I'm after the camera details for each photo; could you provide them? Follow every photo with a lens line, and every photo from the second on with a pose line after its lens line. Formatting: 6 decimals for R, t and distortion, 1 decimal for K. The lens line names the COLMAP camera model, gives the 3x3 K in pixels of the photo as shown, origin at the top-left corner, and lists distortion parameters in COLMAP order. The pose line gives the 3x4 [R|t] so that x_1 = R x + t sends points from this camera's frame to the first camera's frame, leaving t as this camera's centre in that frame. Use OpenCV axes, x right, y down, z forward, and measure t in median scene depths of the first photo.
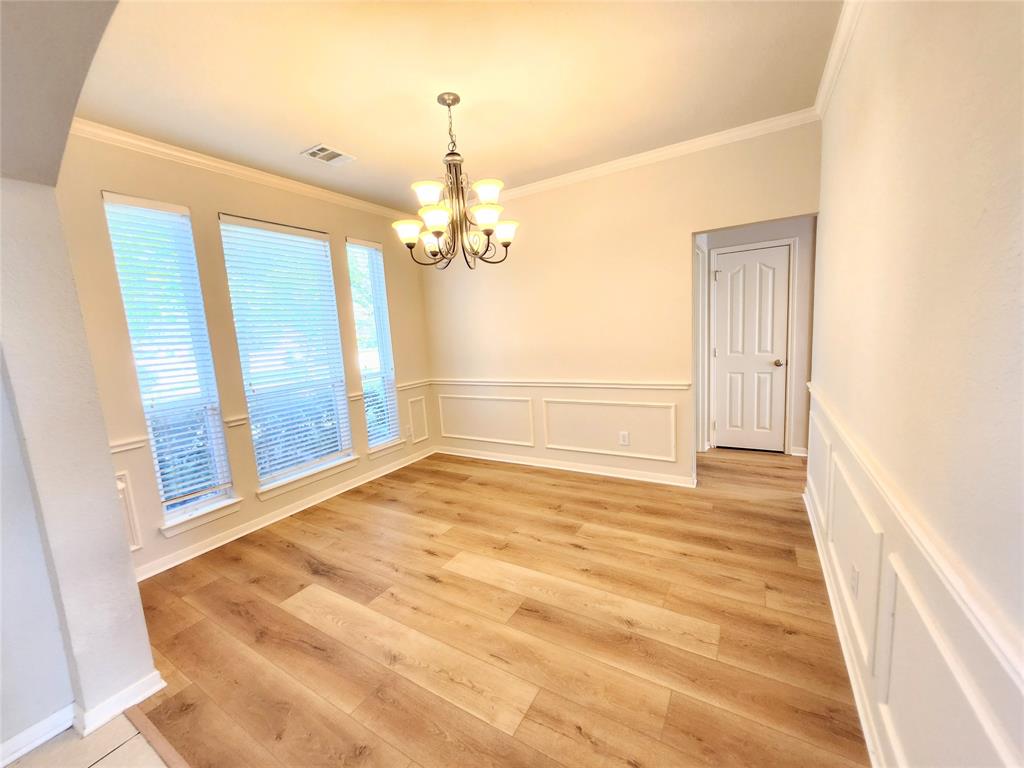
lens RADIAL K [[403.4, 0, 501.8], [0, 403.4, 384.3], [0, 0, 1]] dist [-0.001703, 0.002010]
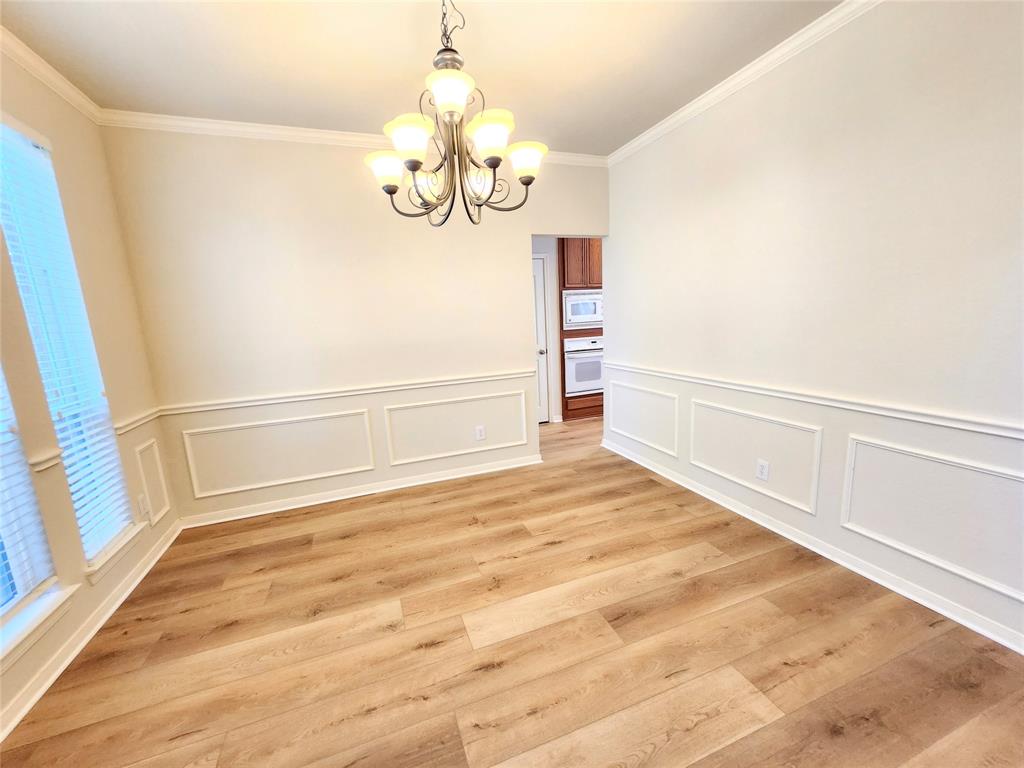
lens RADIAL K [[403.4, 0, 507.9], [0, 403.4, 383.4], [0, 0, 1]] dist [-0.001703, 0.002010]
pose [[0.622948, -0.100338, 0.775801, -0.484461], [0.117790, 0.992464, 0.033778, -0.012504], [-0.773344, 0.070340, 0.630073, 0.387600]]
